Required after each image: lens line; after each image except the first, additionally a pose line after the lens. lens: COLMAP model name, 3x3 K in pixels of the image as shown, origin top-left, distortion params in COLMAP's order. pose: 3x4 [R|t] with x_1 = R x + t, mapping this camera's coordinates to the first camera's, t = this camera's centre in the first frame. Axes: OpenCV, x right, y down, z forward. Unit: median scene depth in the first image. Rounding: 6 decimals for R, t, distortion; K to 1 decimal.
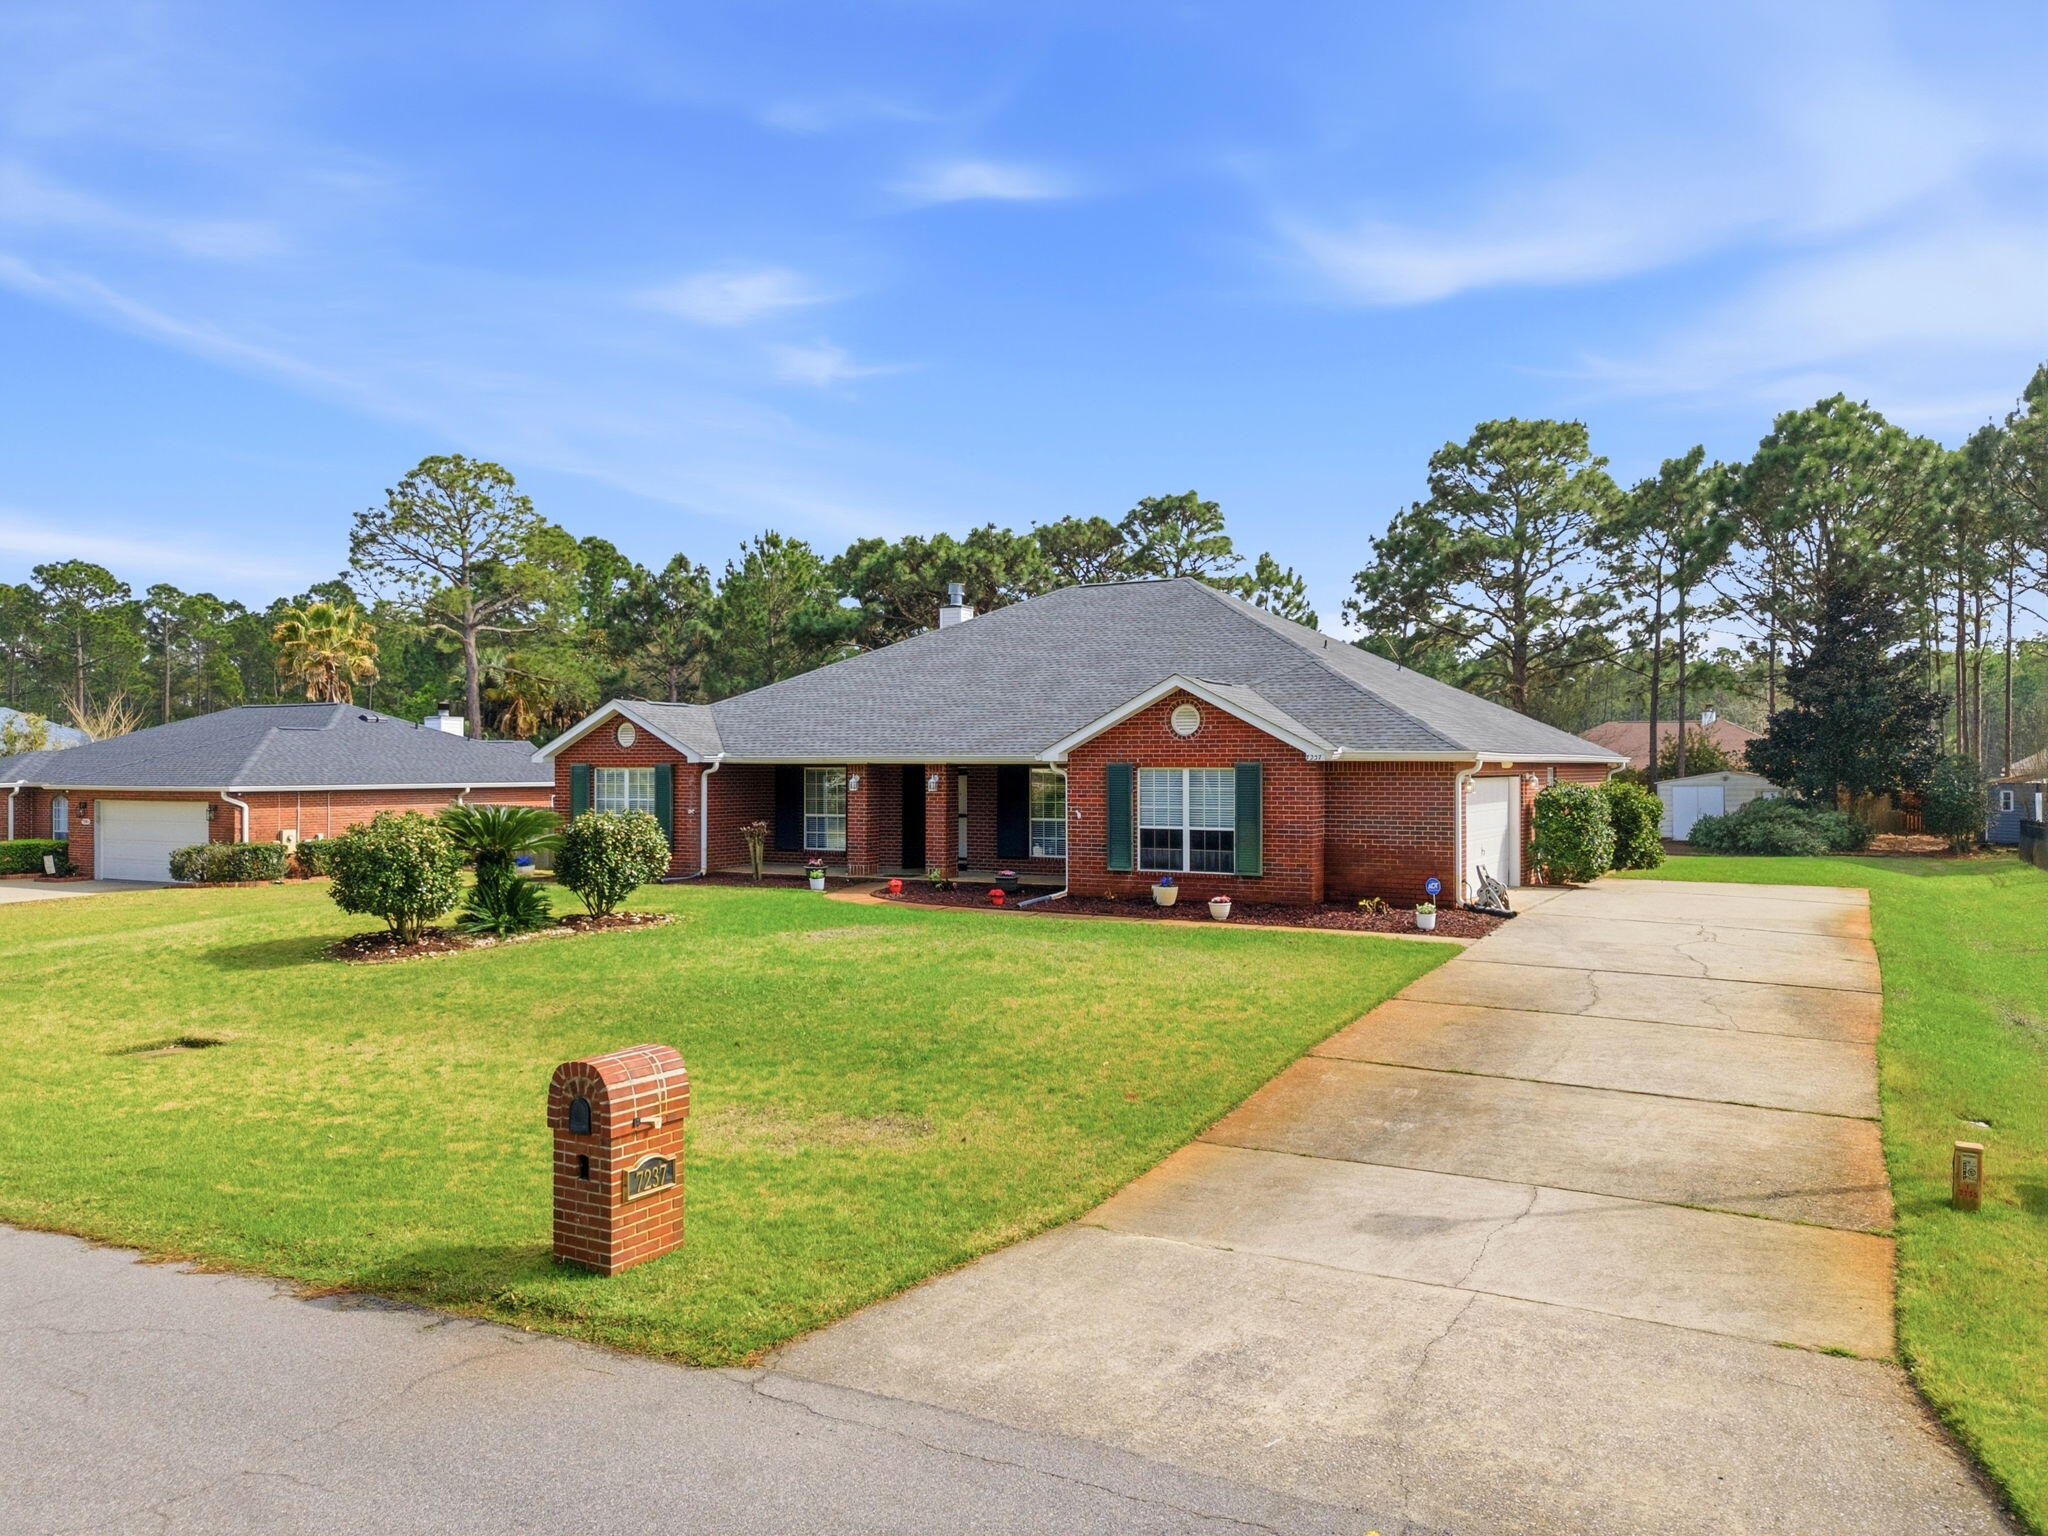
lens RADIAL K [[1513.4, 0, 1024.0], [0, 1513.4, 768.0], [0, 0, 1]] dist [0.030840, -0.003563]
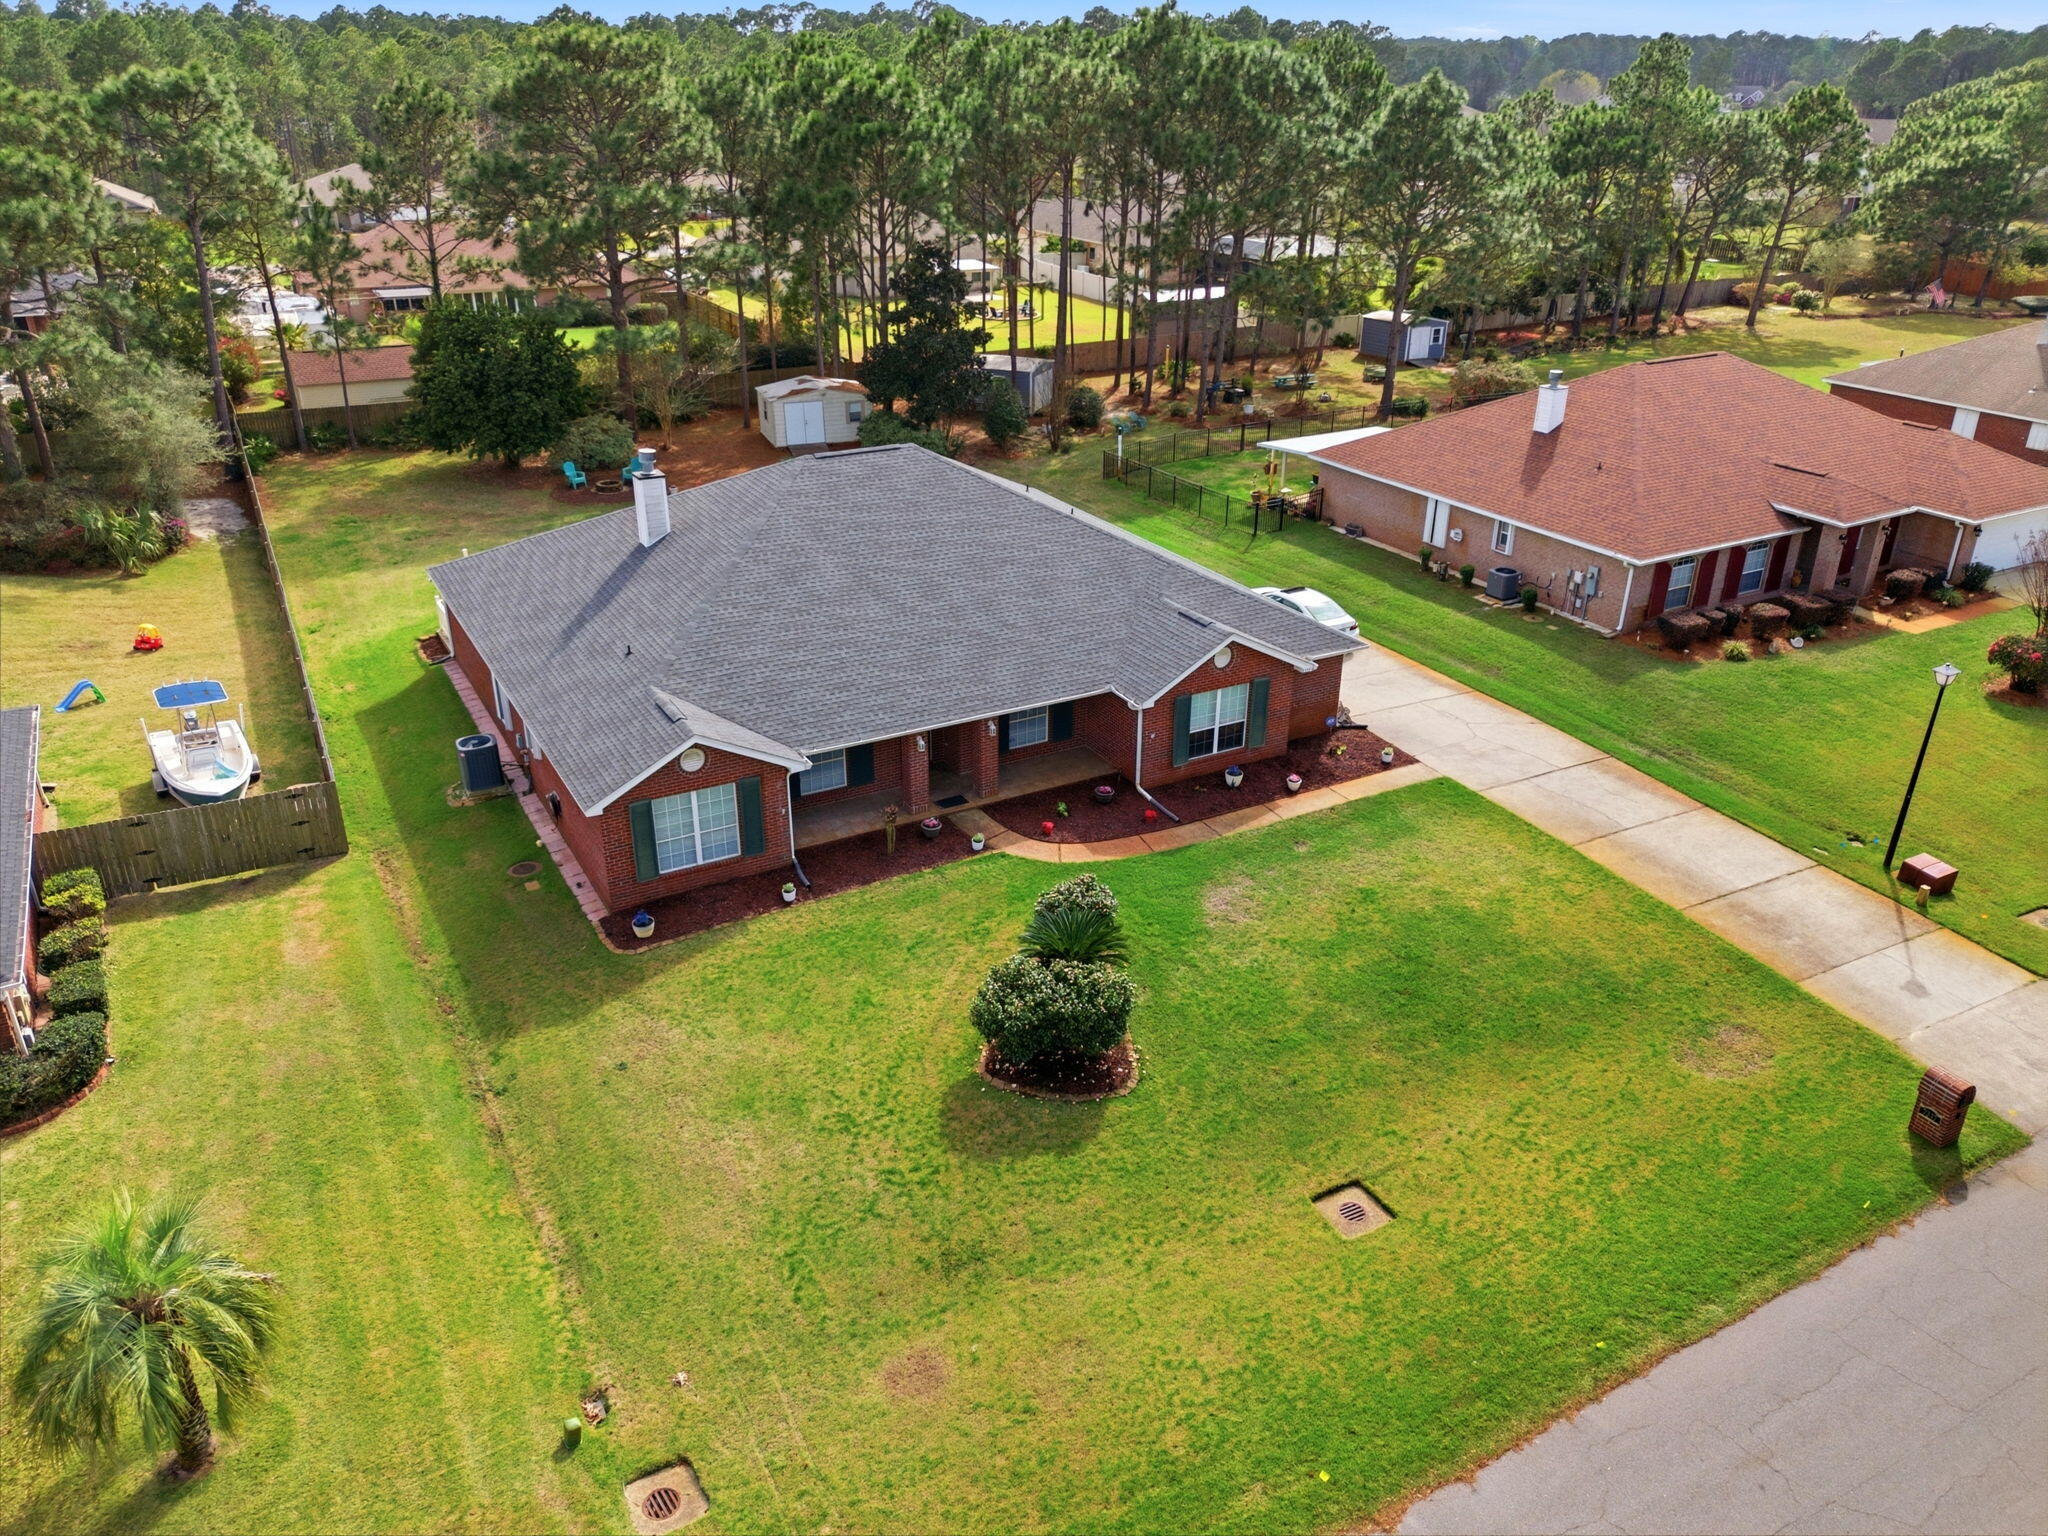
lens RADIAL K [[1472.1, 0, 1024.0], [0, 1472.1, 768.0], [0, 0, 1]] dist [0.068373, -0.000254]
pose [[0.545482, -0.365990, 0.753990, -1.119216], [0.004188, 0.900797, 0.434220, -0.560478], [-0.838112, -0.233702, 0.492901, 0.427469]]
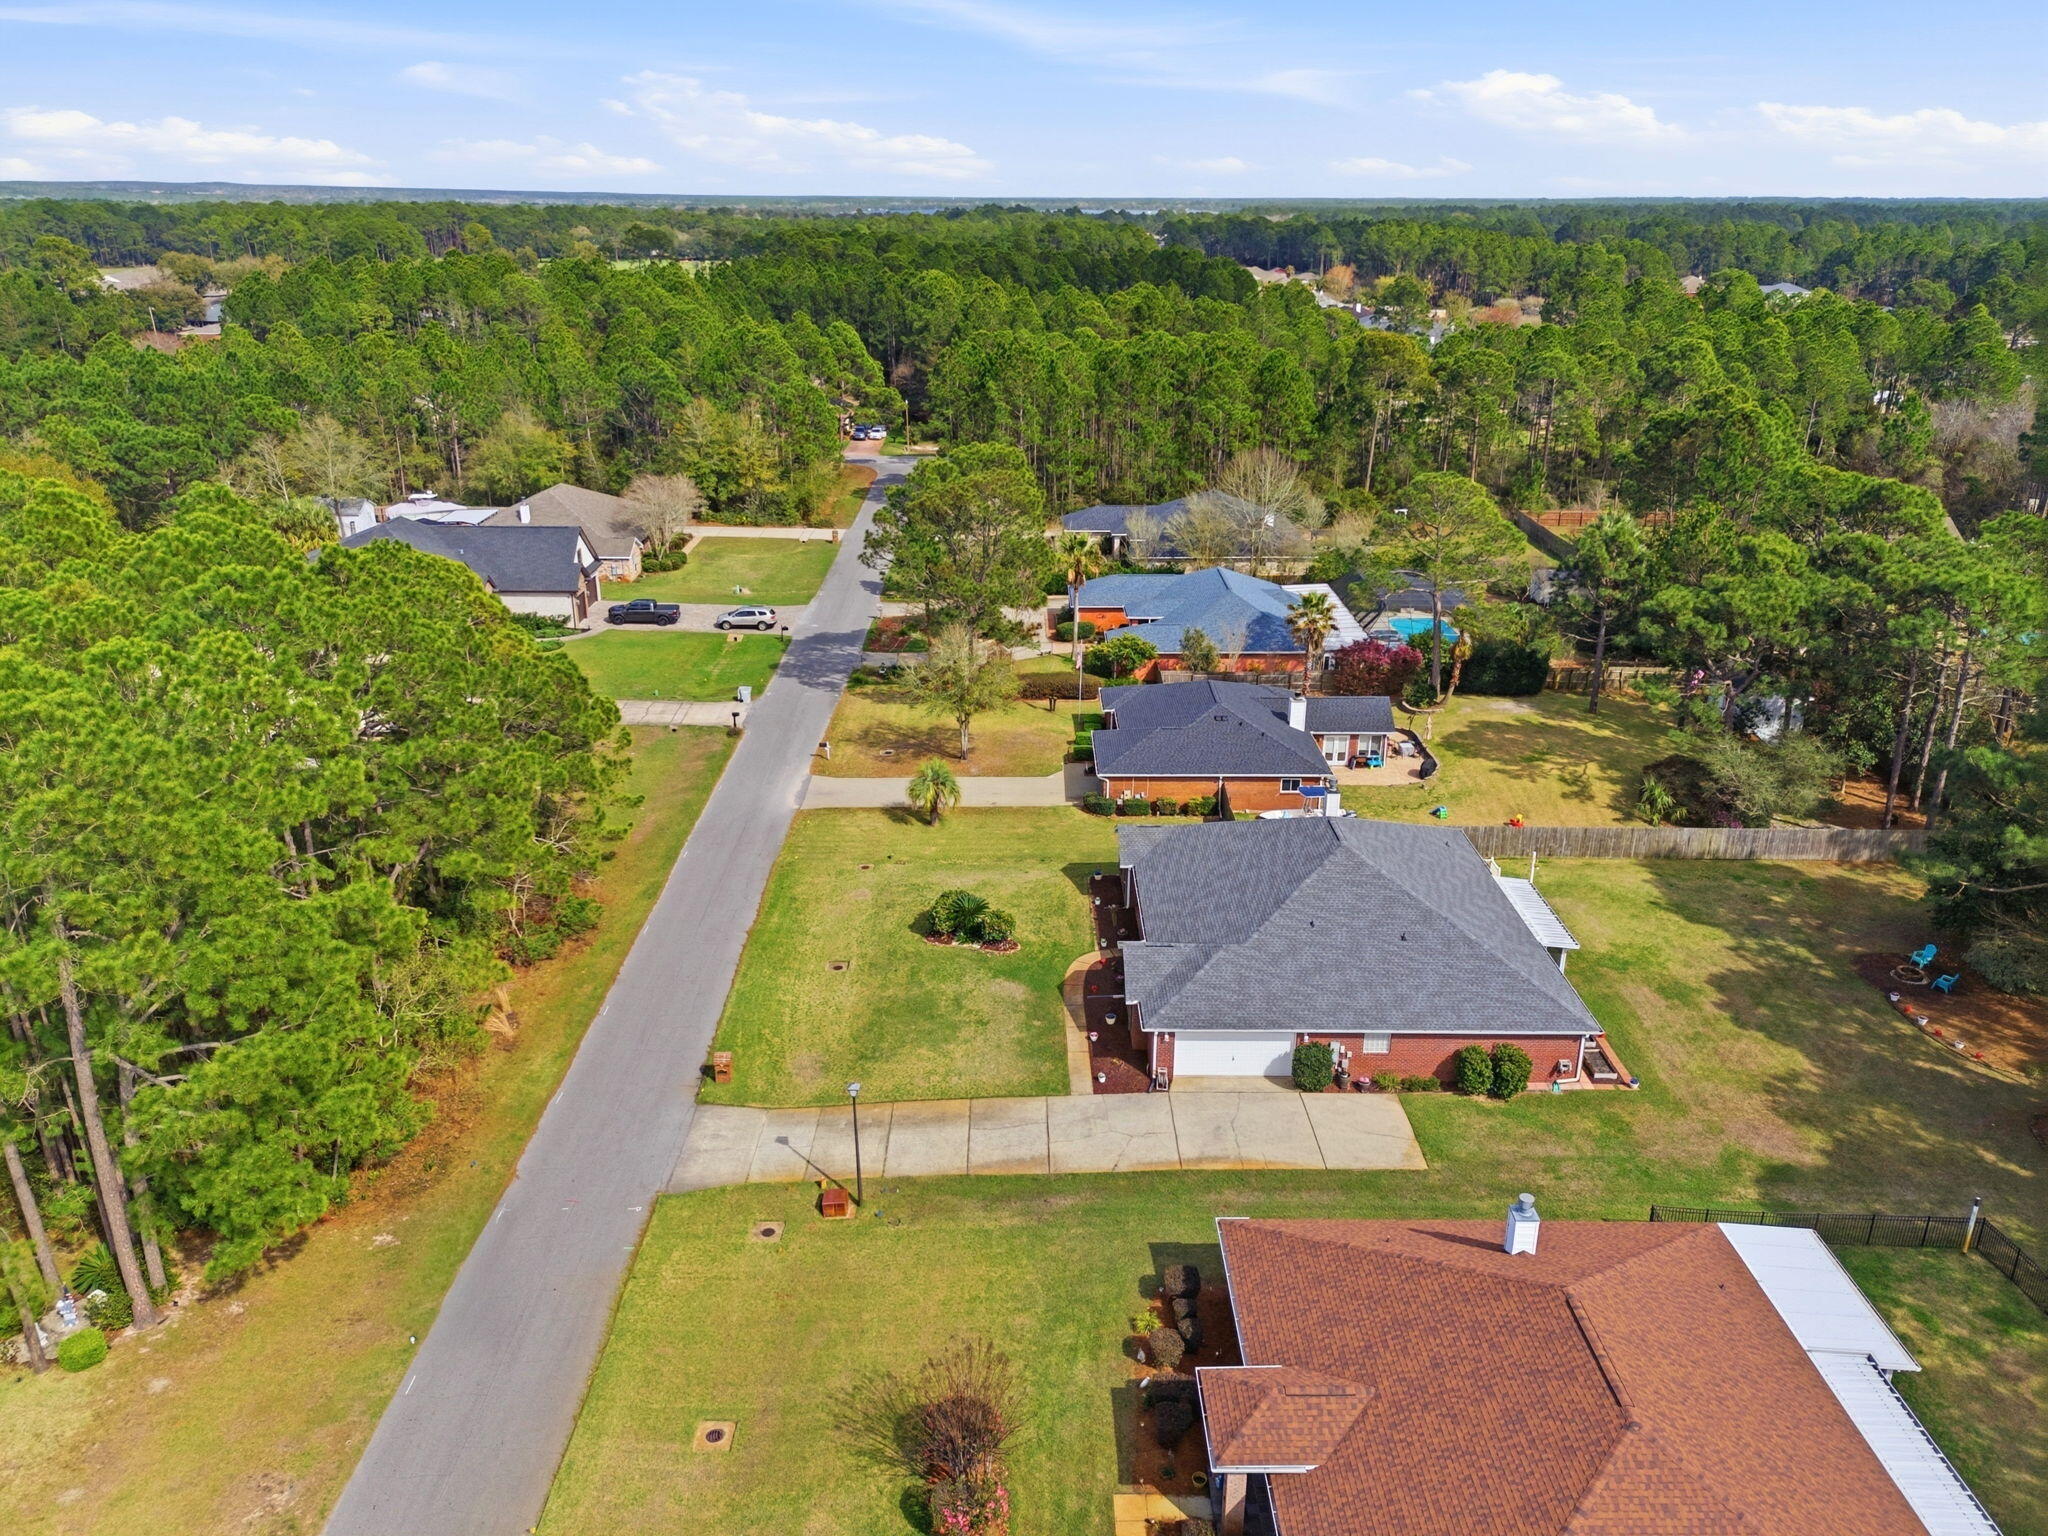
lens RADIAL K [[1513.4, 0, 1024.0], [0, 1513.4, 768.0], [0, 0, 1]] dist [0.030840, -0.003563]
pose [[0.472871, 0.308906, -0.825209, 1.977473], [-0.010308, 0.938408, 0.345374, -1.182301], [0.881072, -0.154812, 0.446930, -0.223323]]
